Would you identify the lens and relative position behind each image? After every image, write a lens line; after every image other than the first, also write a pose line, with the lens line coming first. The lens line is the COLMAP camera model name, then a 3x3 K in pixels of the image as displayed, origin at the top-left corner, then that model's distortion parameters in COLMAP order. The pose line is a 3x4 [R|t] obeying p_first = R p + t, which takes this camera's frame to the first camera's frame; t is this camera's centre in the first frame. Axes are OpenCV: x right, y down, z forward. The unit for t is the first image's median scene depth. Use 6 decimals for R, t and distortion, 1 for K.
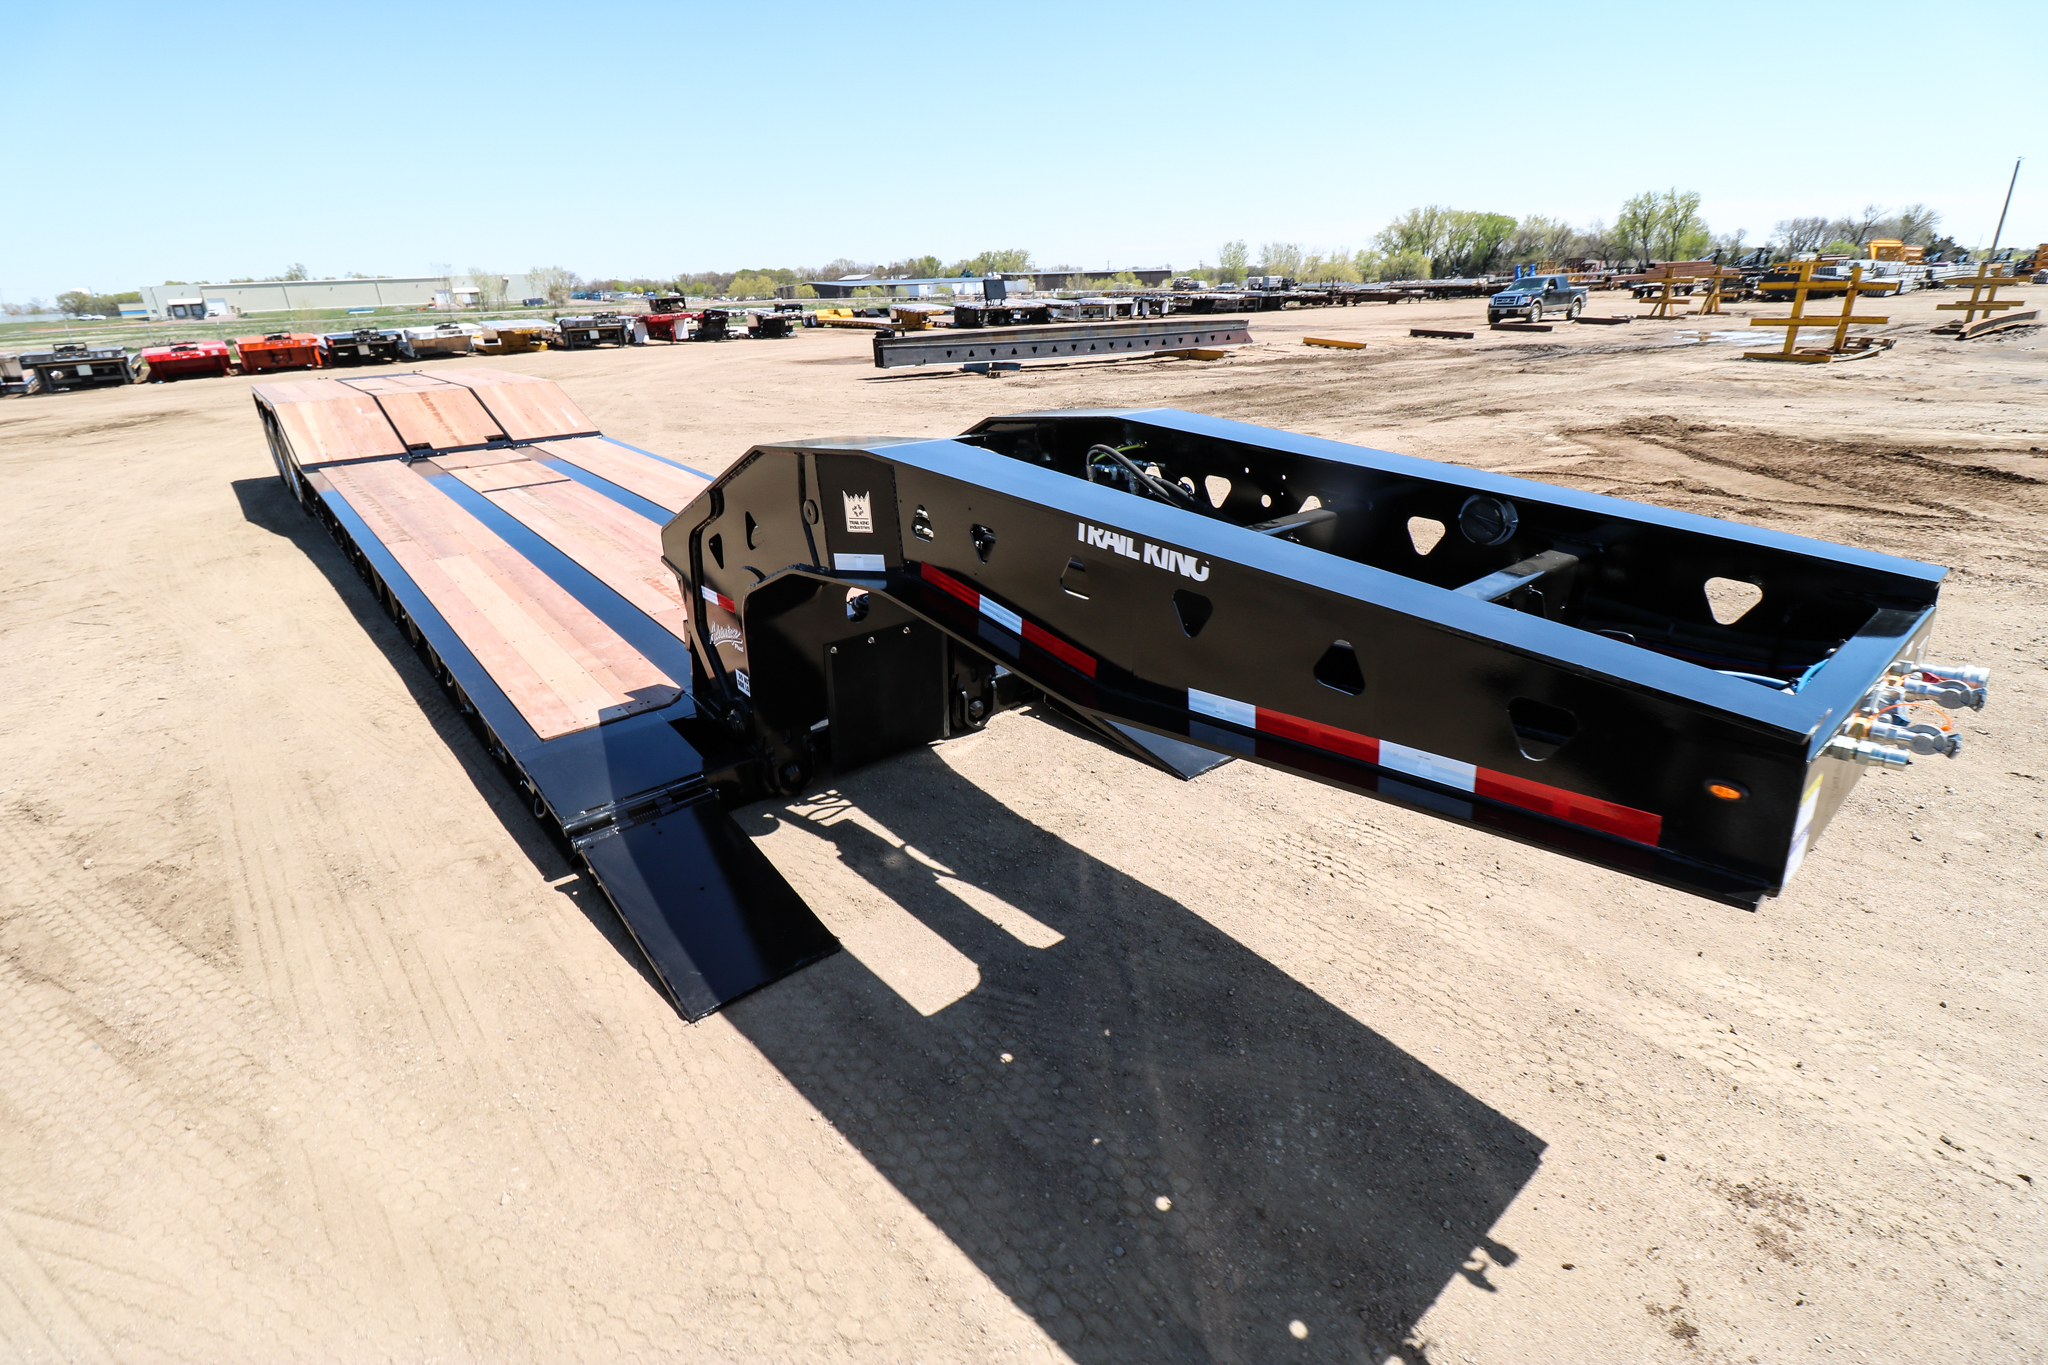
lens RADIAL K [[942.3, 0, 1035.8], [0, 942.3, 690.5], [0, 0, 1]] dist [0.001491, -0.013455]
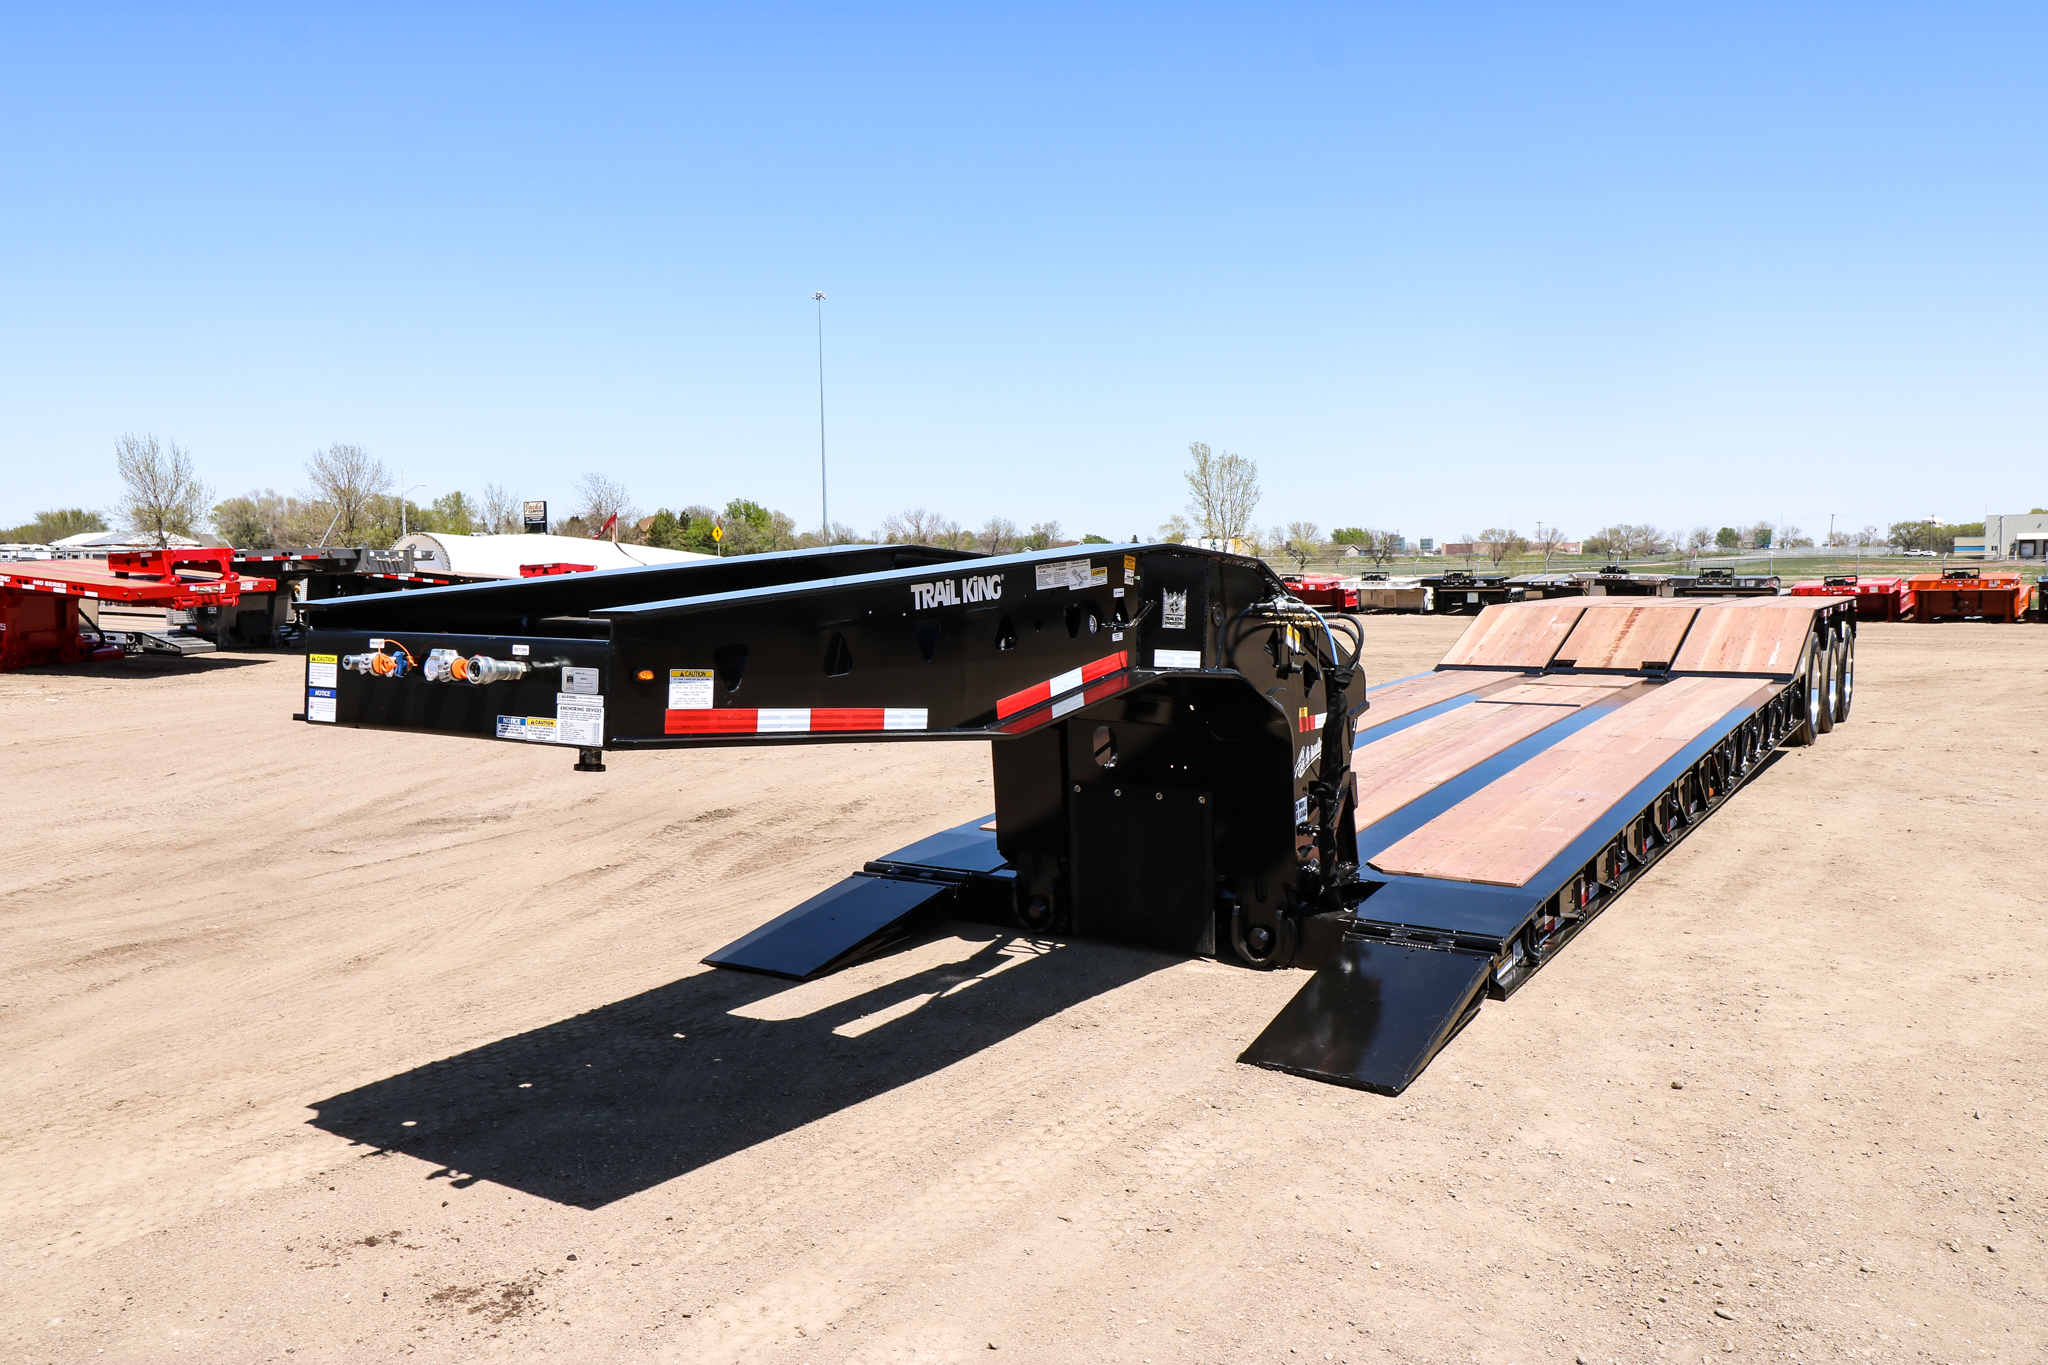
lens RADIAL K [[1597.1, 0, 1028.6], [0, 1597.1, 683.3], [0, 0, 1]] dist [0.030548, -0.005554]
pose [[0.293032, 0.093946, -0.951476, 0.346076], [-0.377349, 0.925739, -0.024810, -0.022782], [0.878487, 0.366309, 0.306721, 0.111559]]
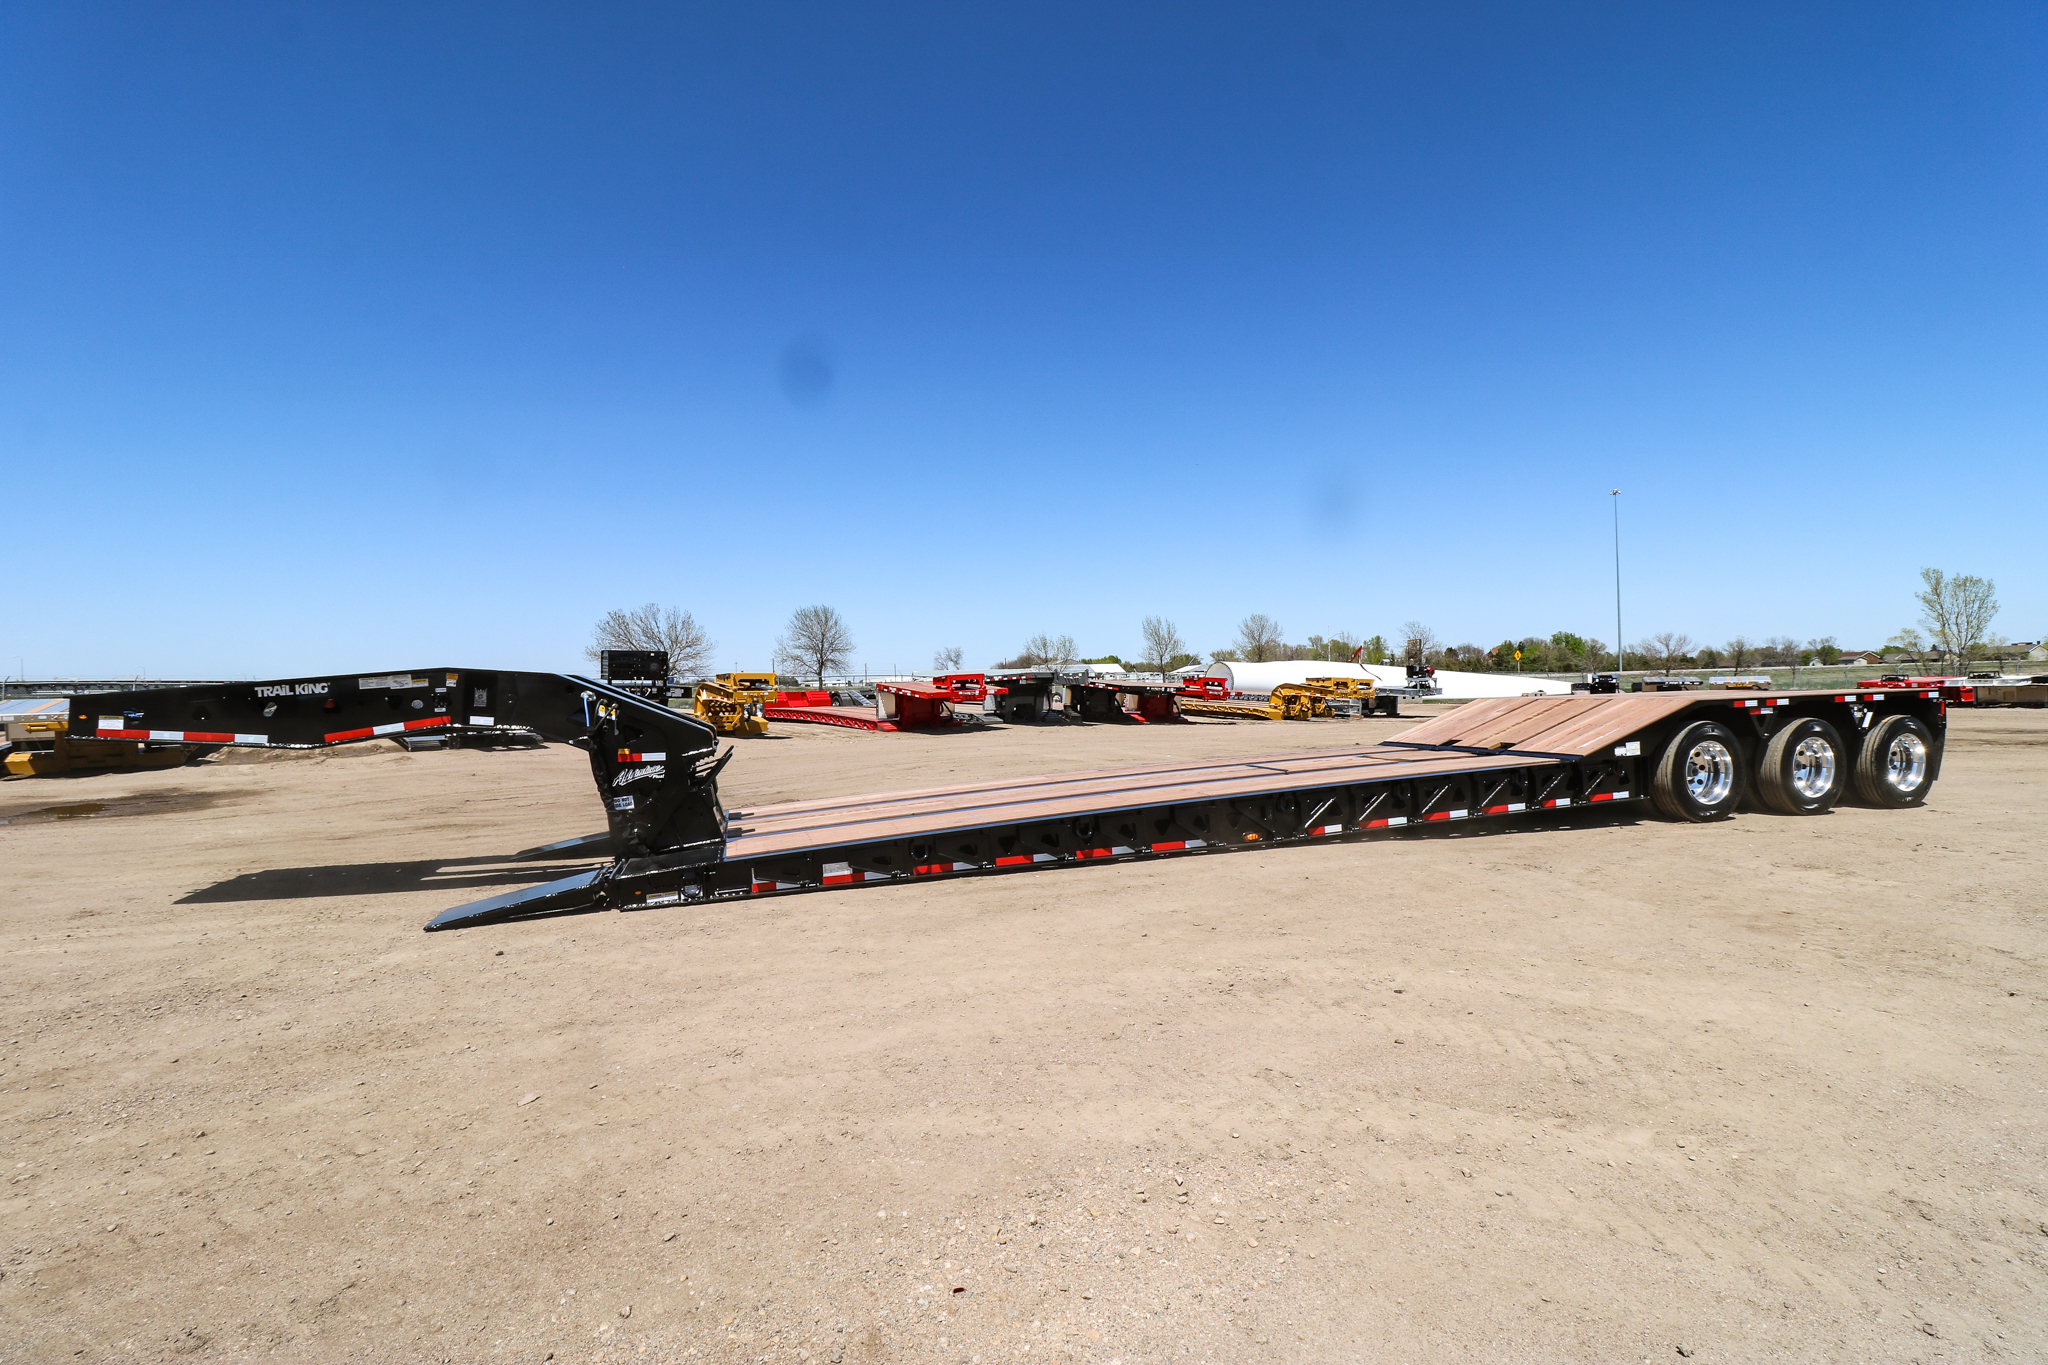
lens RADIAL K [[922.1, 0, 1018.2], [0, 922.1, 702.5], [0, 0, 1]] dist [-0.001275, -0.012191]
pose [[-0.414229, 0.048517, -0.908879, 0.310203], [-0.328415, 0.923339, 0.198967, -0.229852], [0.848857, 0.380907, -0.366540, 0.625890]]
